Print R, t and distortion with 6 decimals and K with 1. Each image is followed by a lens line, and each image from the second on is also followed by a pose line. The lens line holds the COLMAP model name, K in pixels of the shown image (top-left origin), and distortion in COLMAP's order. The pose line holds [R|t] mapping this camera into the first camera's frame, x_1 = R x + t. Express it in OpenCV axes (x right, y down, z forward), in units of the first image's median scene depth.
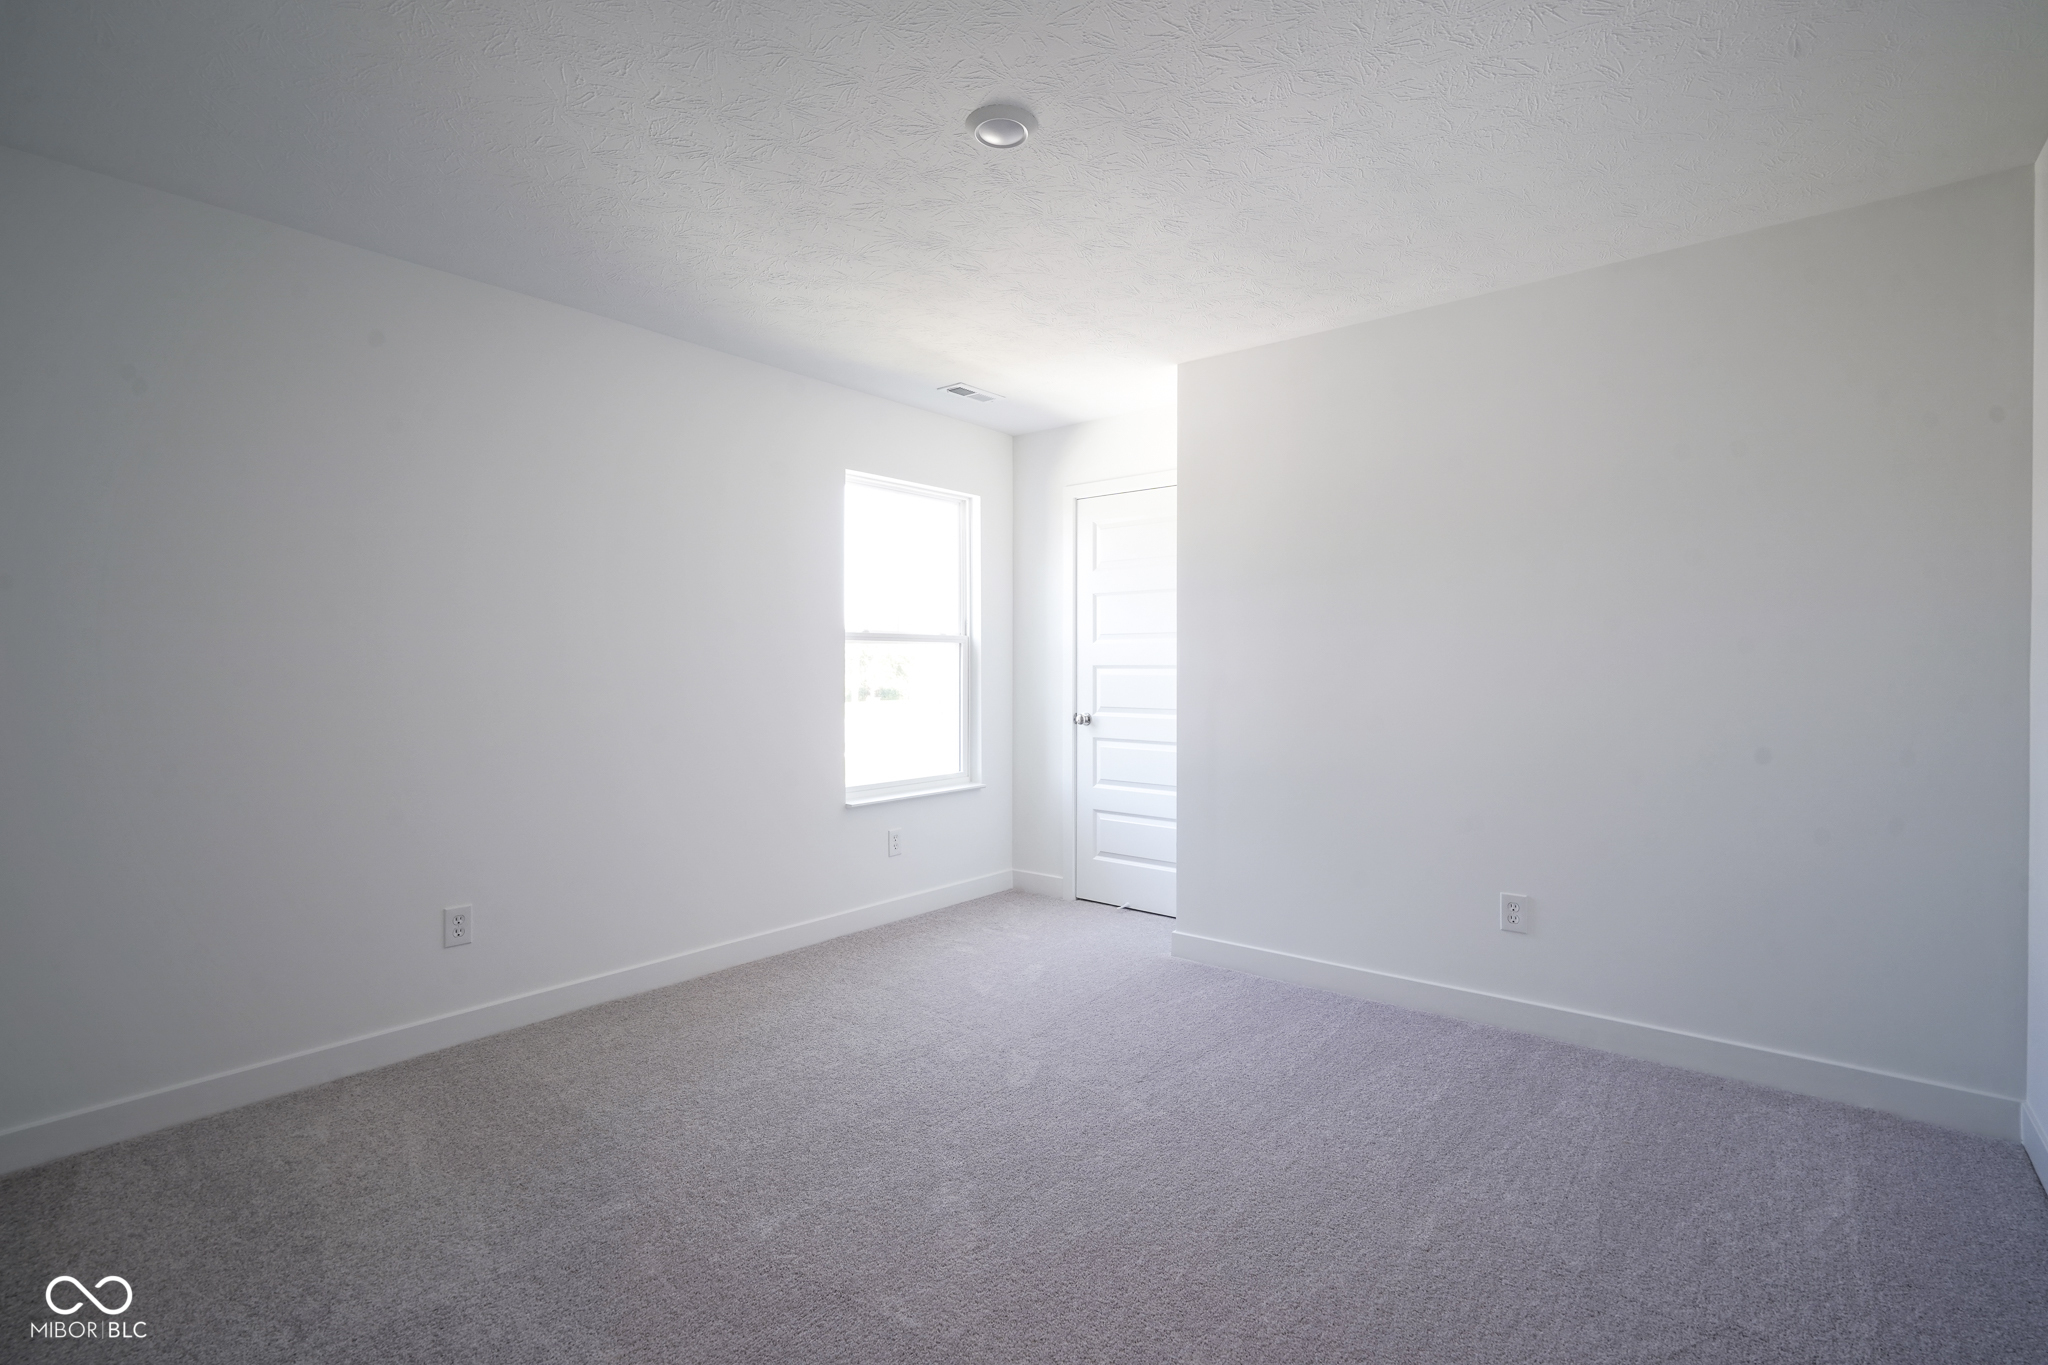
lens RADIAL K [[945.1, 0, 1024.0], [0, 945.1, 682.5], [0, 0, 1]] dist [-0.000596, 0.000228]
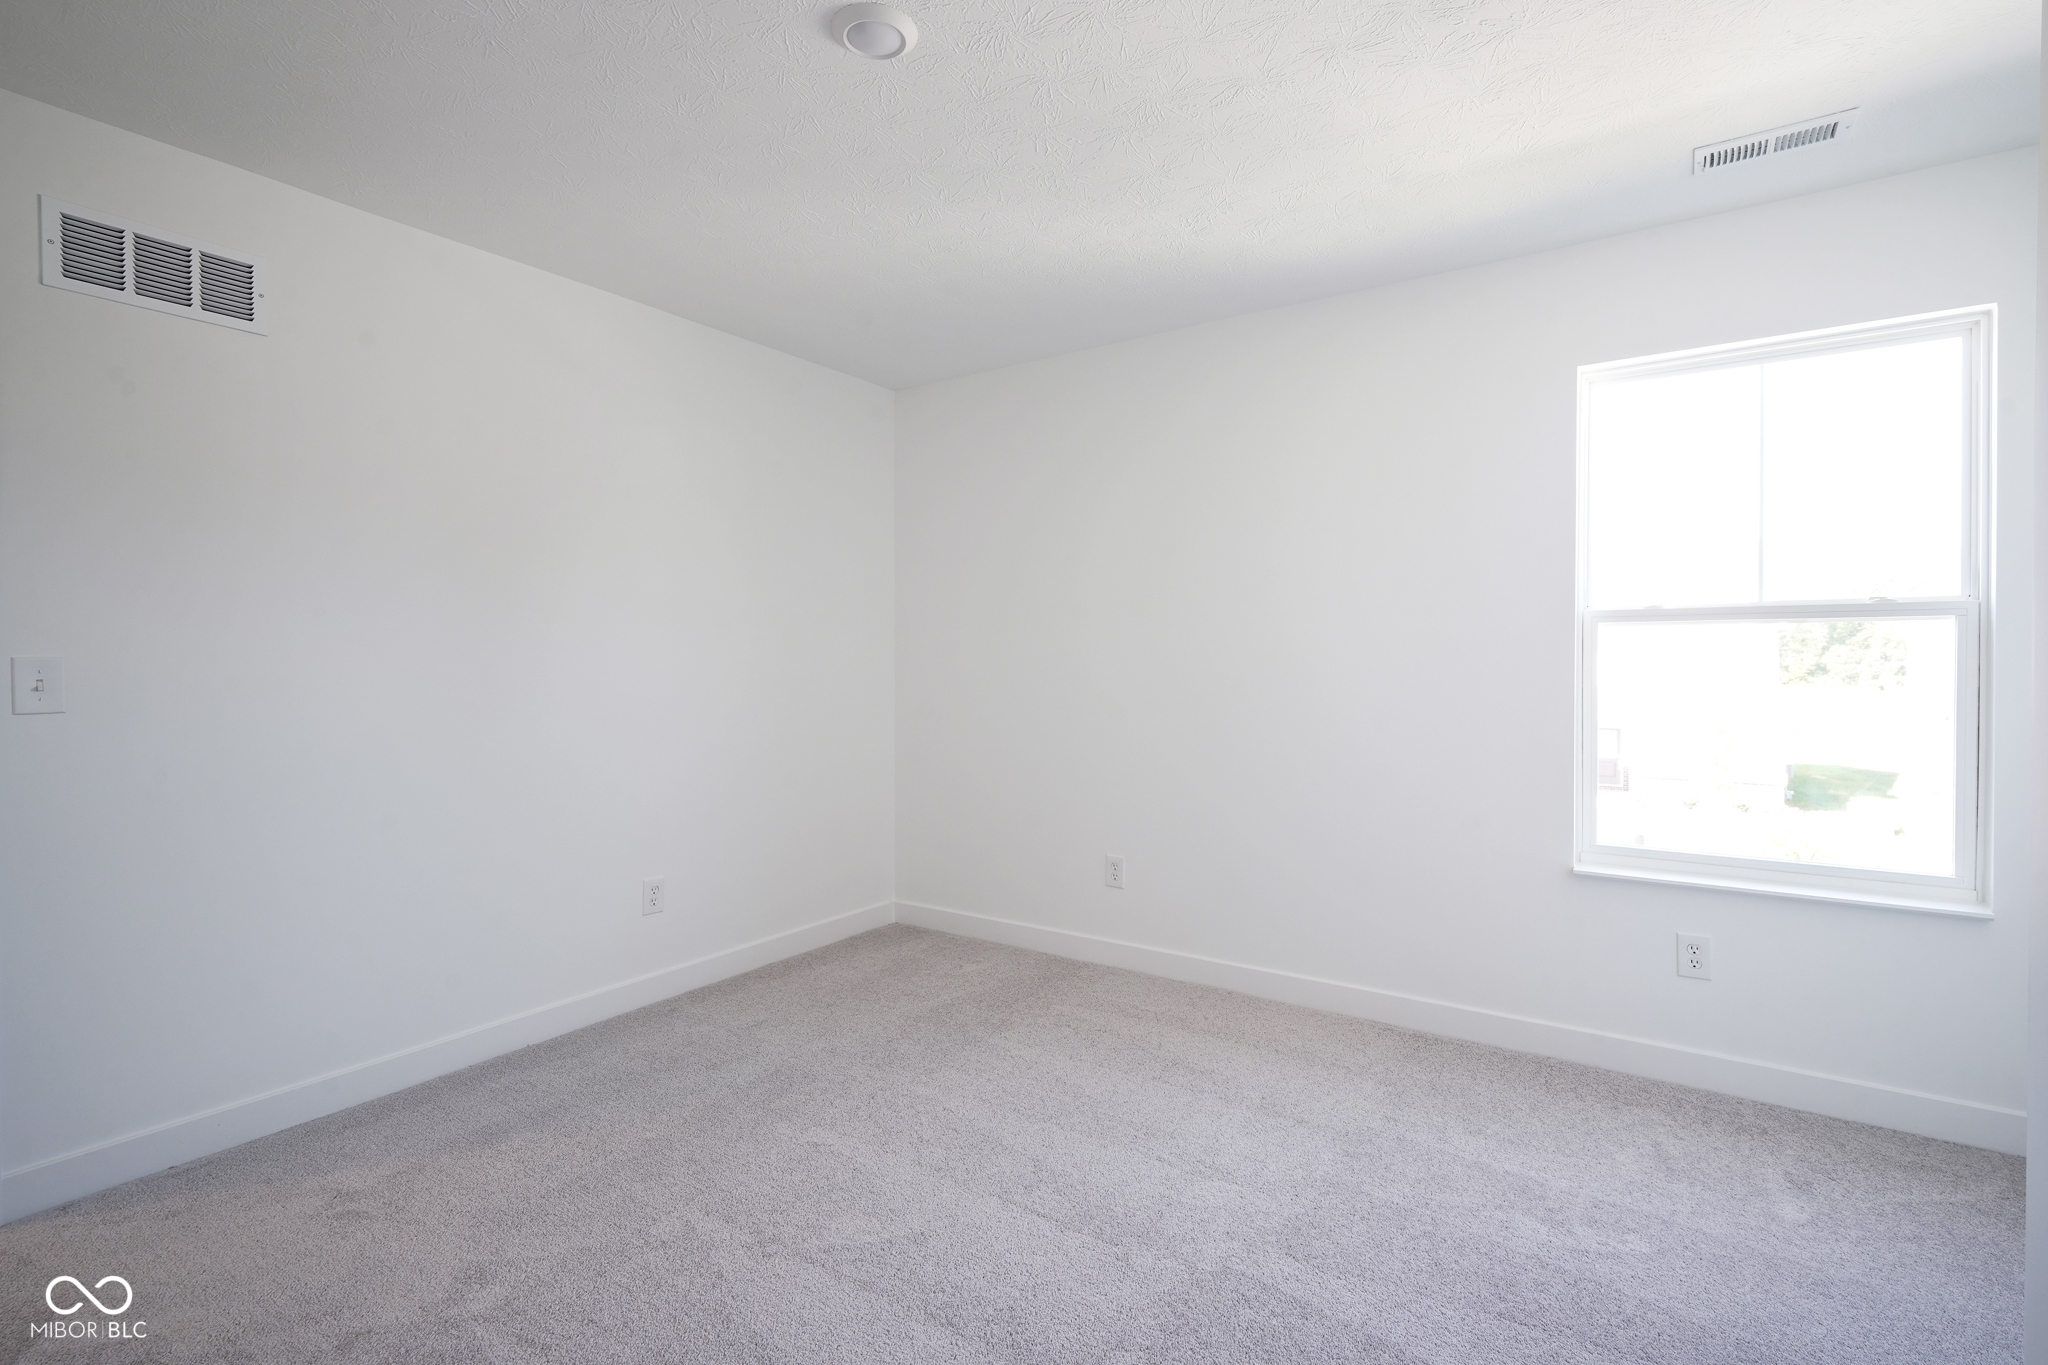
lens RADIAL K [[945.1, 0, 1024.0], [0, 945.1, 682.5], [0, 0, 1]] dist [-0.000596, 0.000228]
pose [[0.096343, 0.019613, -0.995155, 0.431759], [-0.022964, 0.999584, 0.017477, -0.005000], [0.995083, 0.021169, 0.096753, 0.539547]]
